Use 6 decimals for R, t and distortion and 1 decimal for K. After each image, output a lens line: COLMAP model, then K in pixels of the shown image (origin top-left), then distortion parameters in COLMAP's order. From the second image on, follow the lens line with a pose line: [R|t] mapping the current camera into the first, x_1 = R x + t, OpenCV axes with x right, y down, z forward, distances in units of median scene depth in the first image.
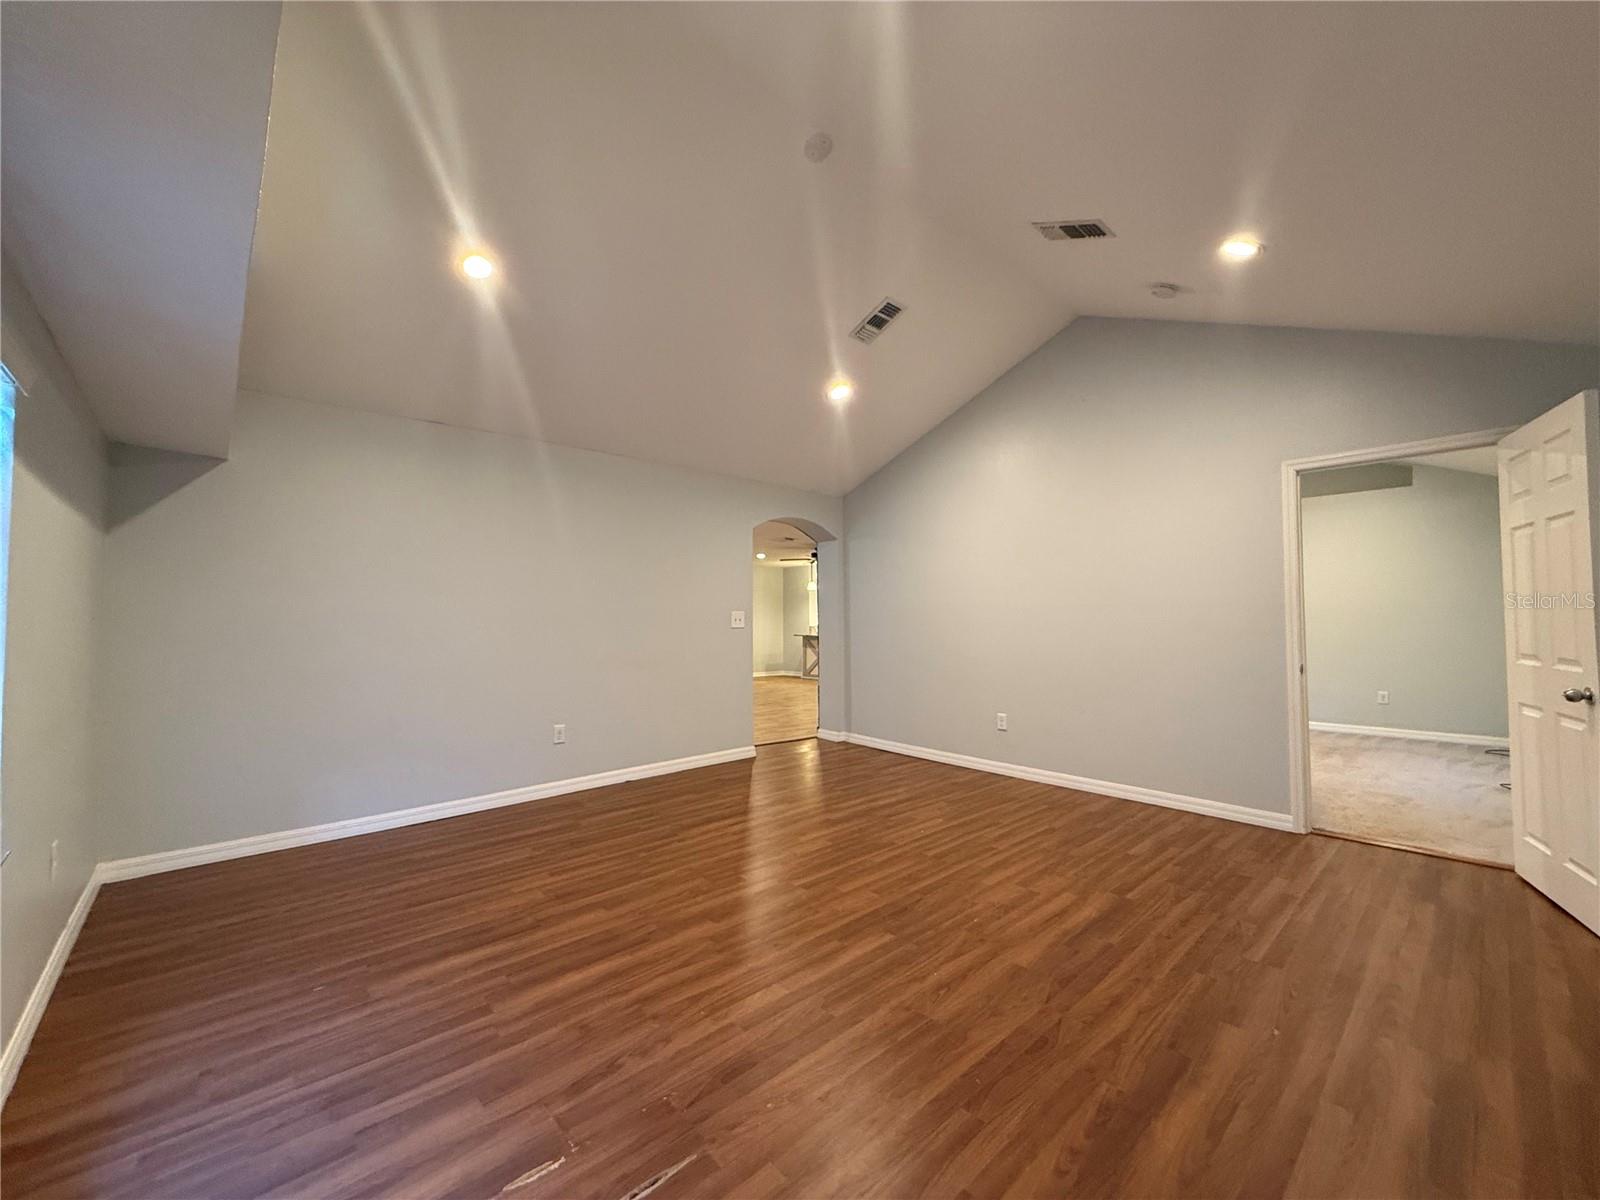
lens RADIAL K [[640.1, 0, 797.9], [0, 640.1, 601.8], [0, 0, 1]] dist [-0.000218, 0.000082]
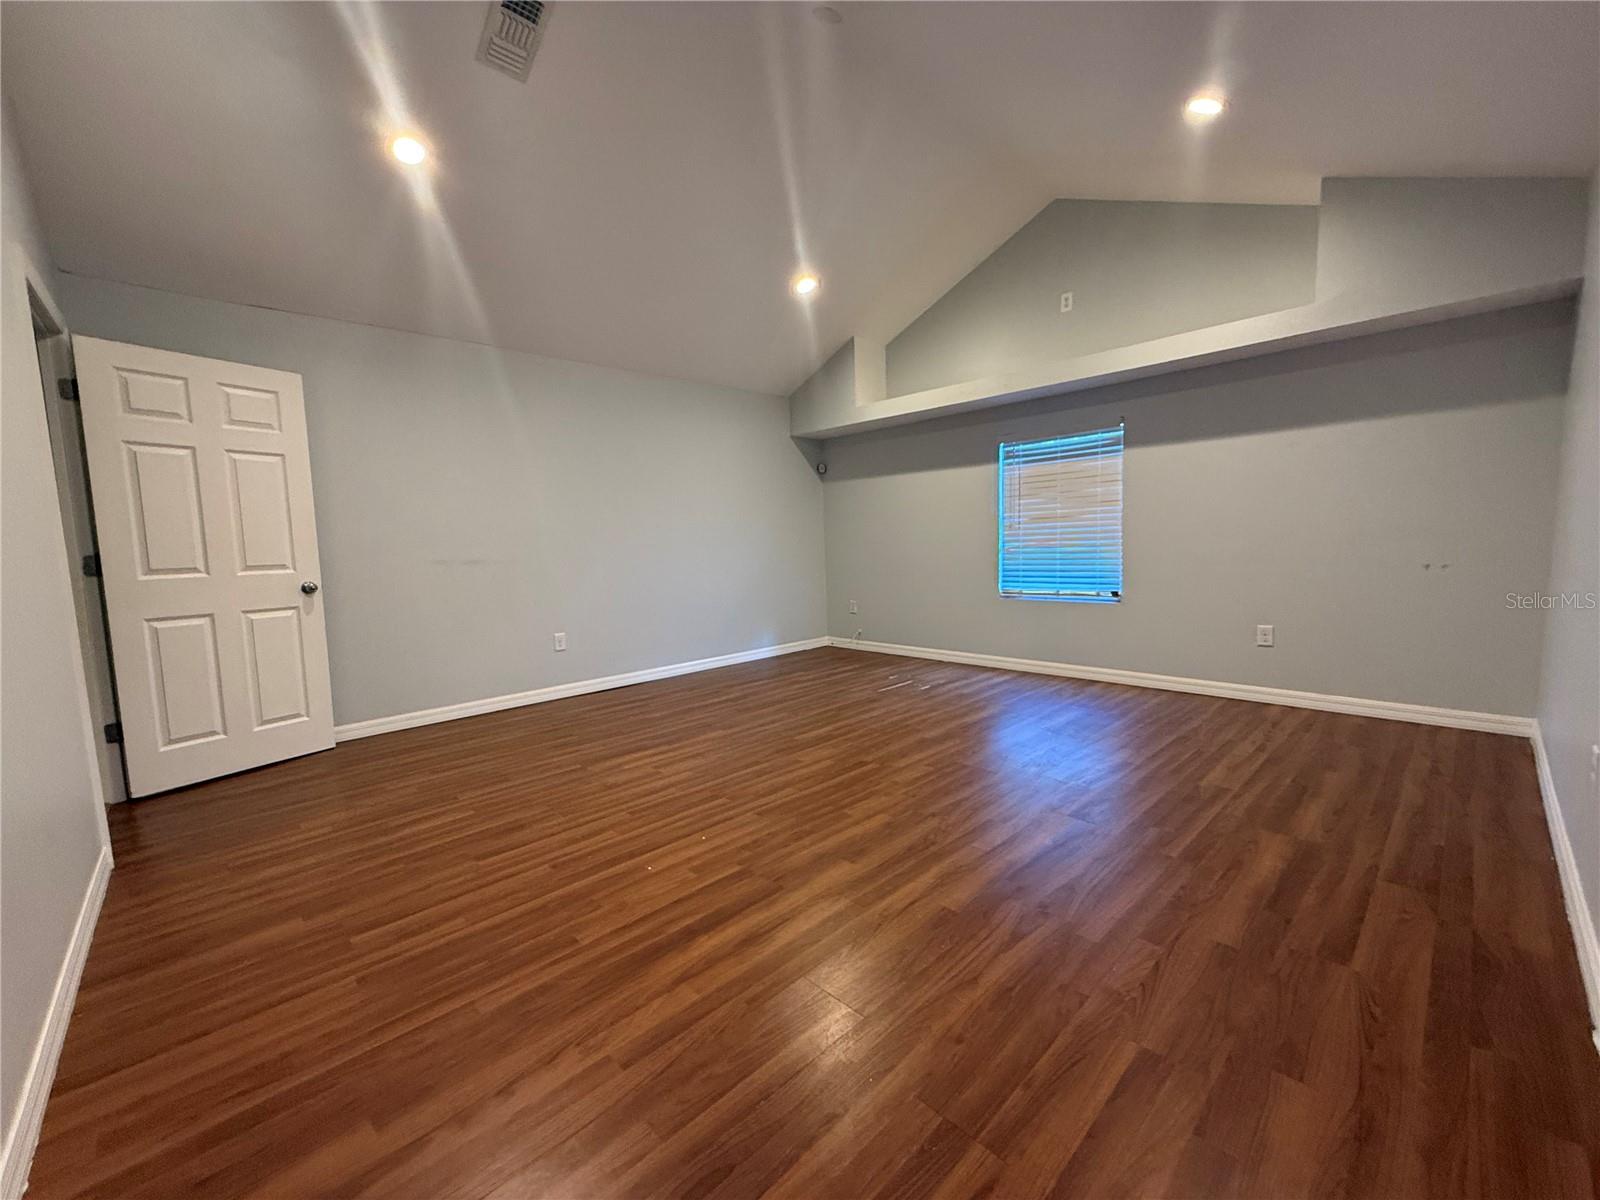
lens RADIAL K [[640.1, 0, 797.9], [0, 640.1, 601.8], [0, 0, 1]] dist [-0.000218, 0.000082]
pose [[-0.999265, 0.037550, -0.007671, 0.115224], [0.036967, 0.997159, 0.065634, 0.100304], [0.010114, 0.065302, -0.997814, 1.958558]]
